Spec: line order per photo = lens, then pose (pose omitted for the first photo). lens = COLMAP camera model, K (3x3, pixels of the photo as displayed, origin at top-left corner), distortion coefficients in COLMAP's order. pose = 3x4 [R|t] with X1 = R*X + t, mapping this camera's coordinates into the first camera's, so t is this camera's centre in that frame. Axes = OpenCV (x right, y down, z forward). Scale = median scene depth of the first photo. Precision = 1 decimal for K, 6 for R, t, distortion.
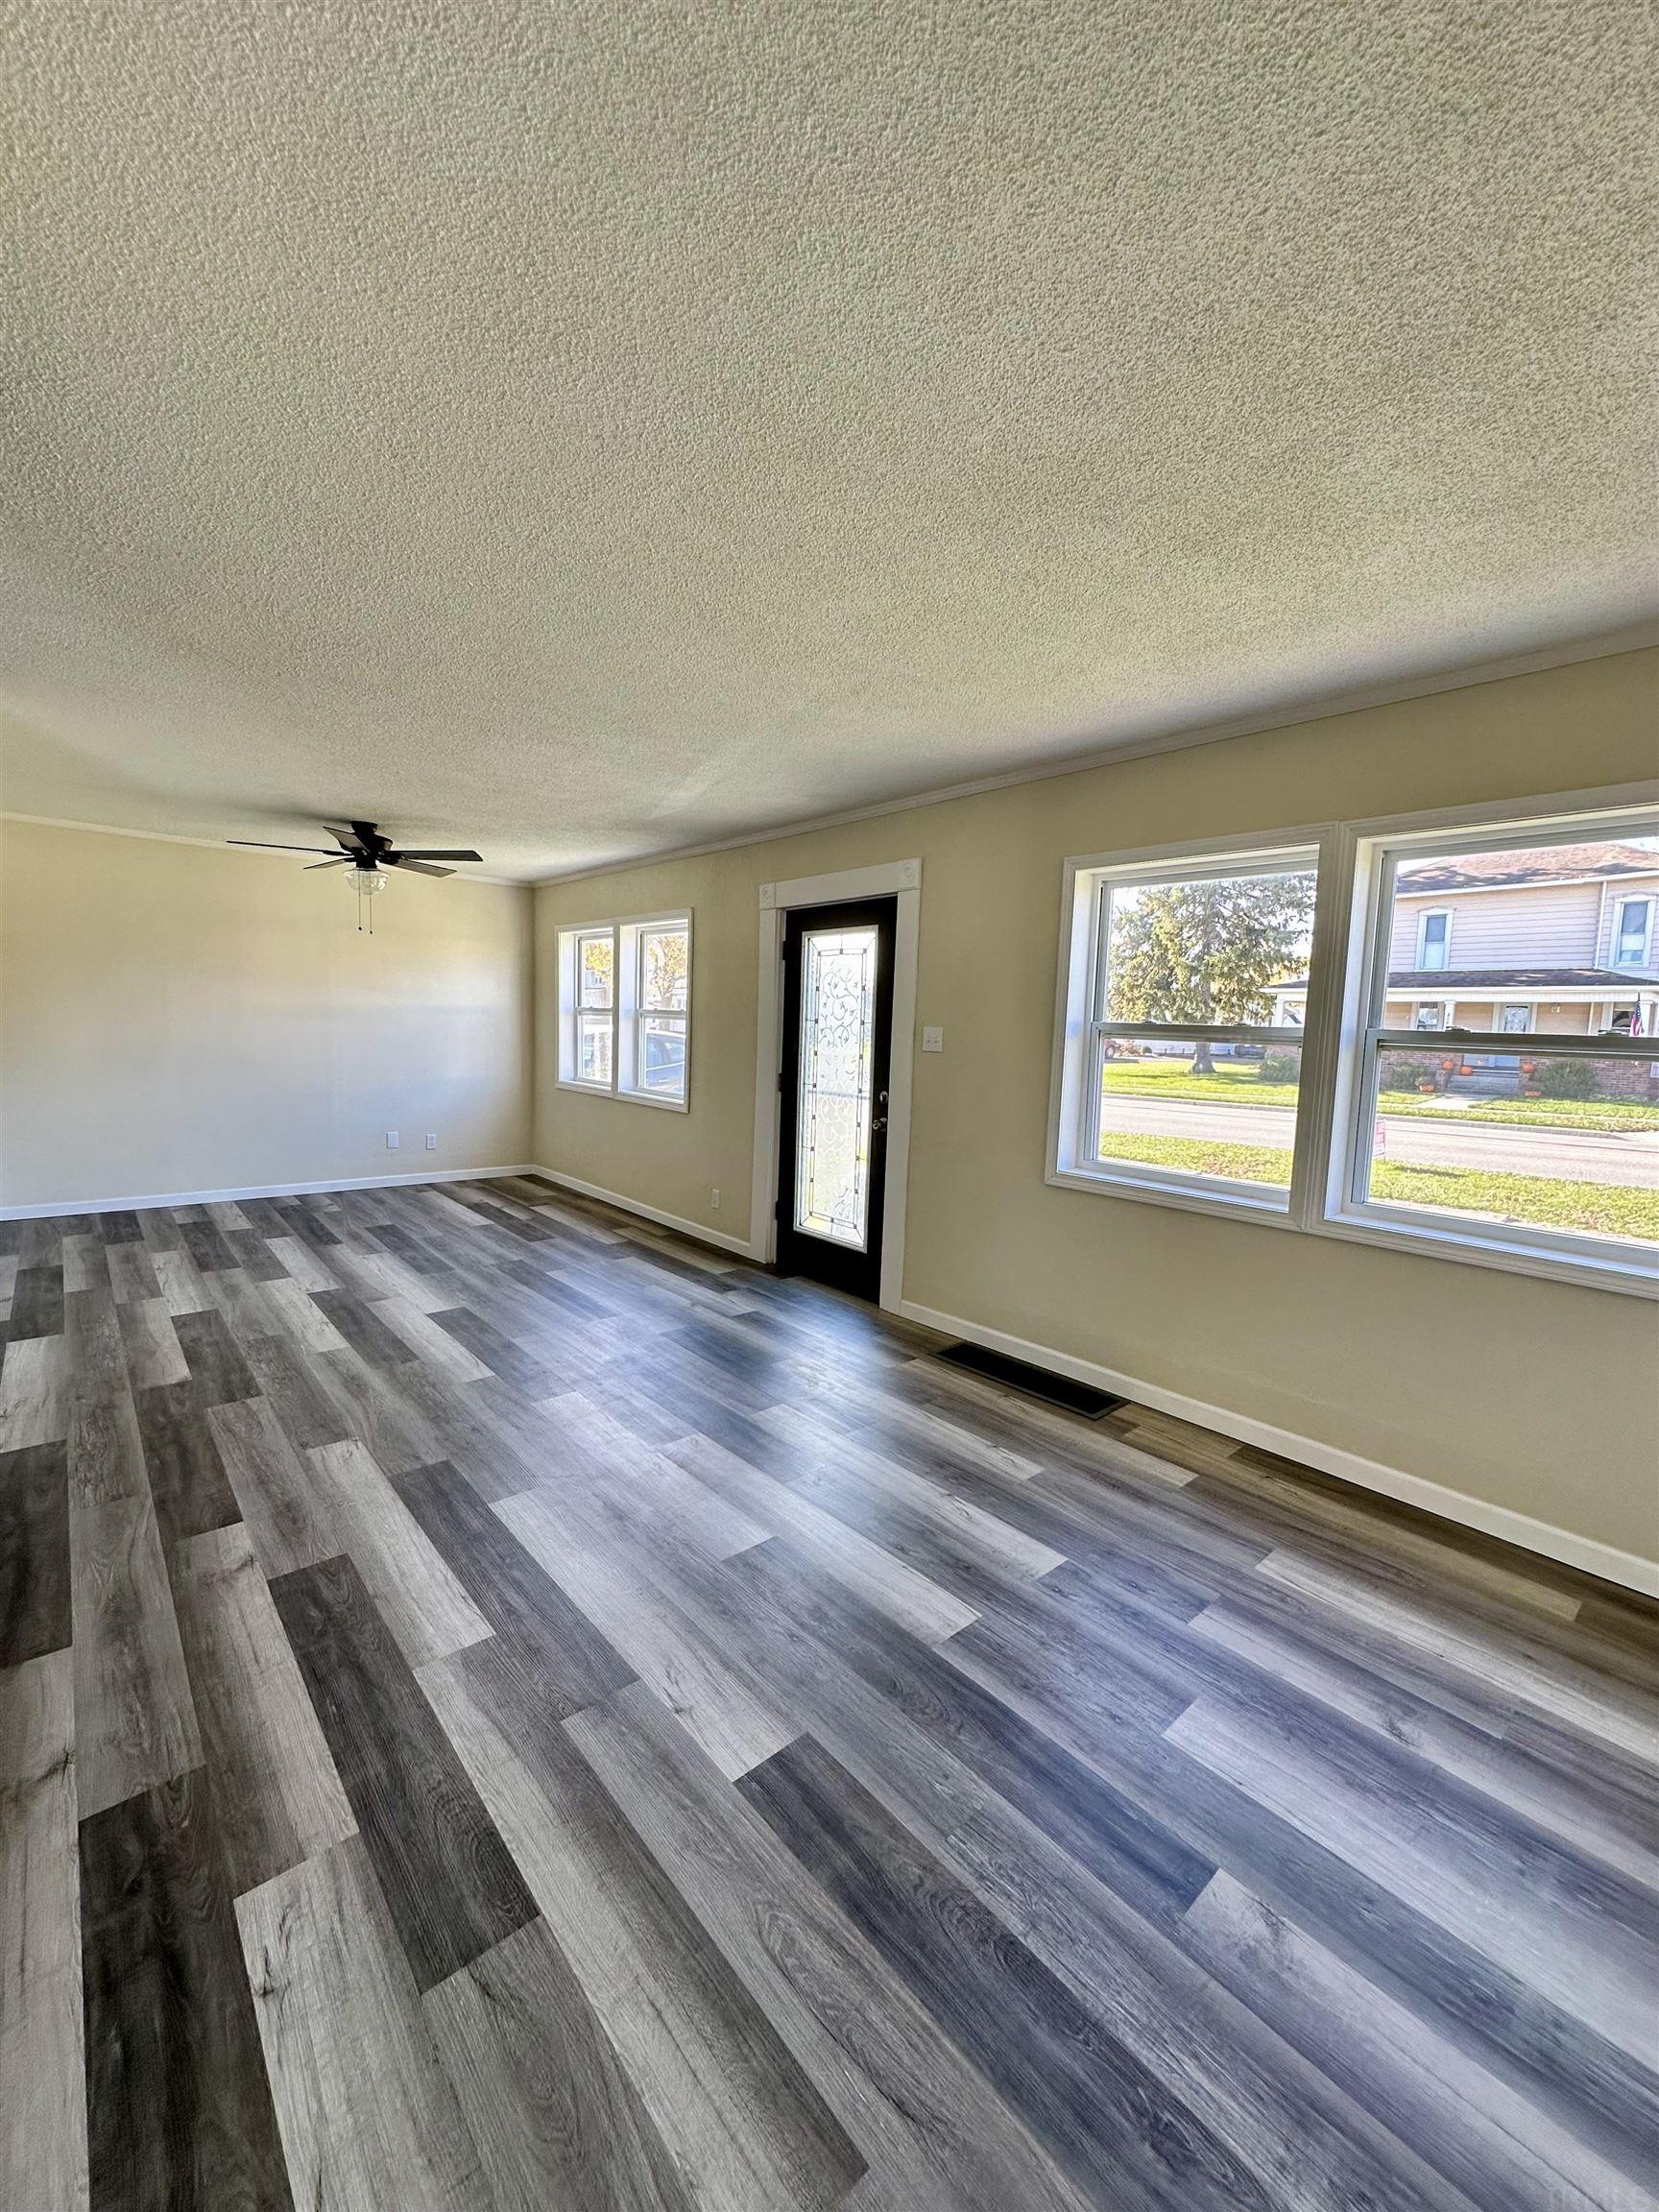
lens RADIAL K [[894.8, 0, 838.5], [0, 894.8, 1101.1], [0, 0, 1]] dist [-0.000771, 0.000480]
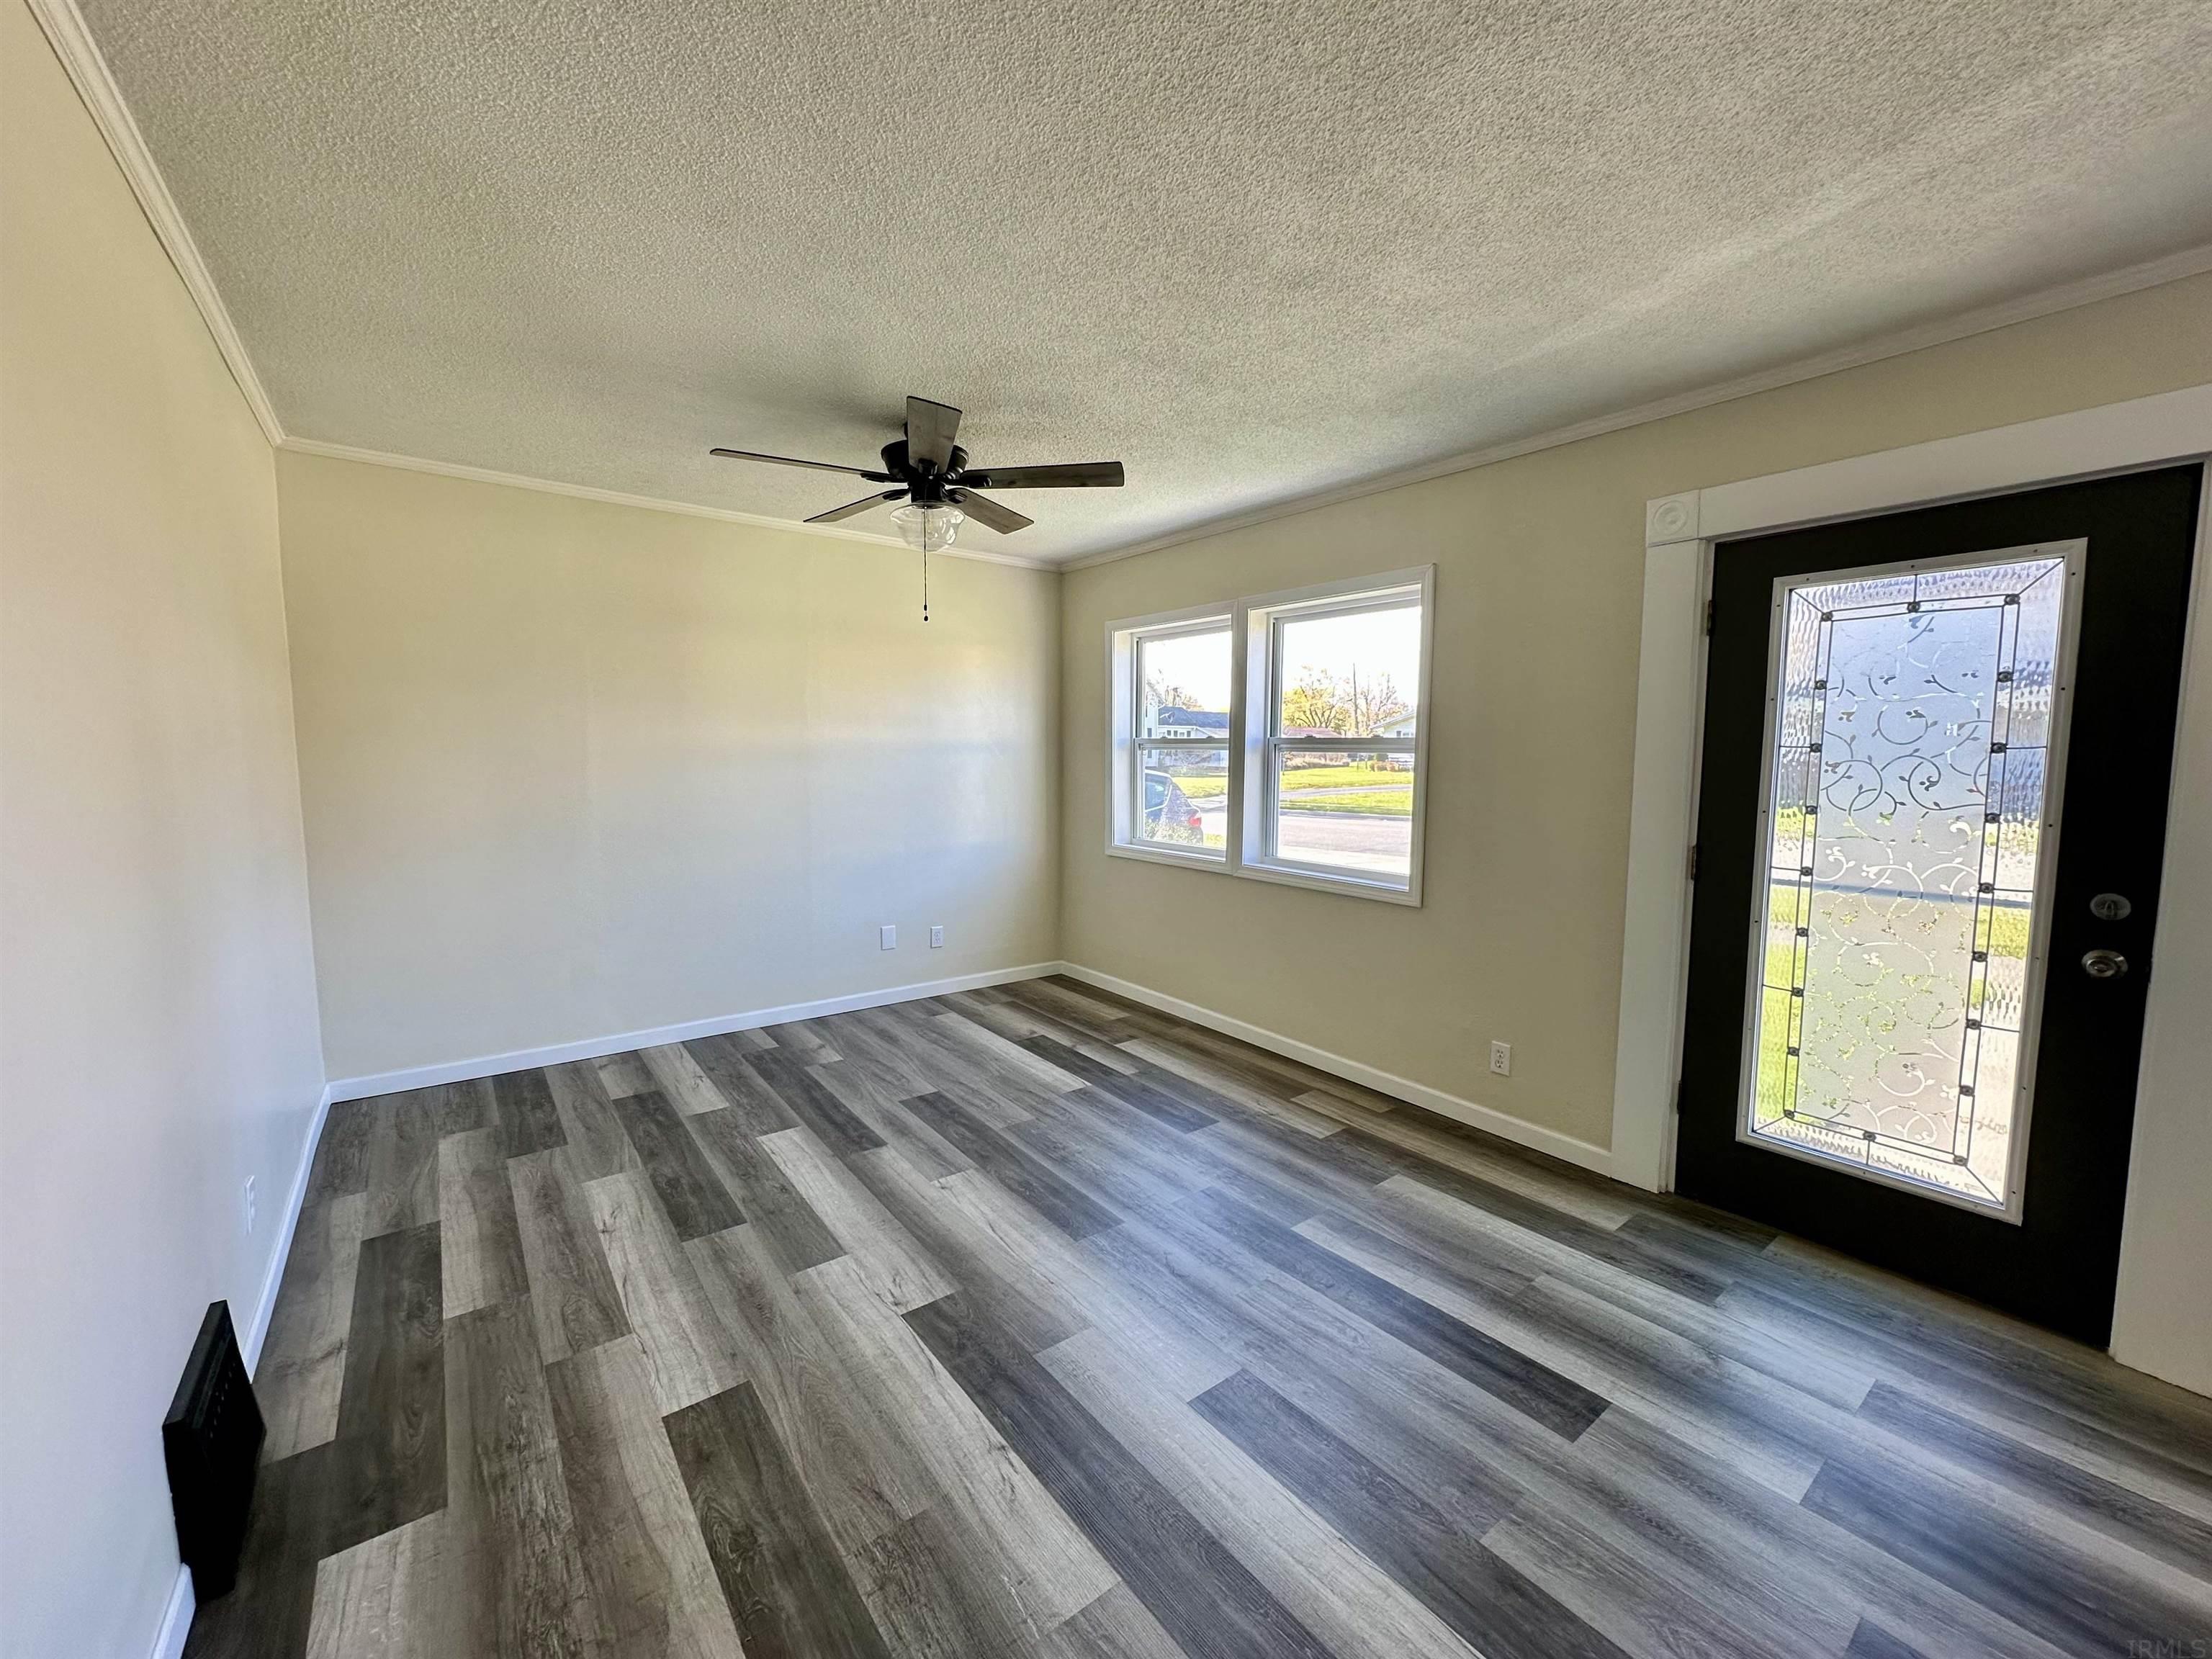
lens RADIAL K [[894.8, 0, 1110.9], [0, 894.8, 814.4], [0, 0, 1]] dist [-0.000771, 0.000480]
pose [[0.997575, -0.022931, -0.065718, -0.377893], [0.021788, 0.999599, -0.018061, -0.047536], [0.066106, 0.016586, 0.997675, 0.433153]]
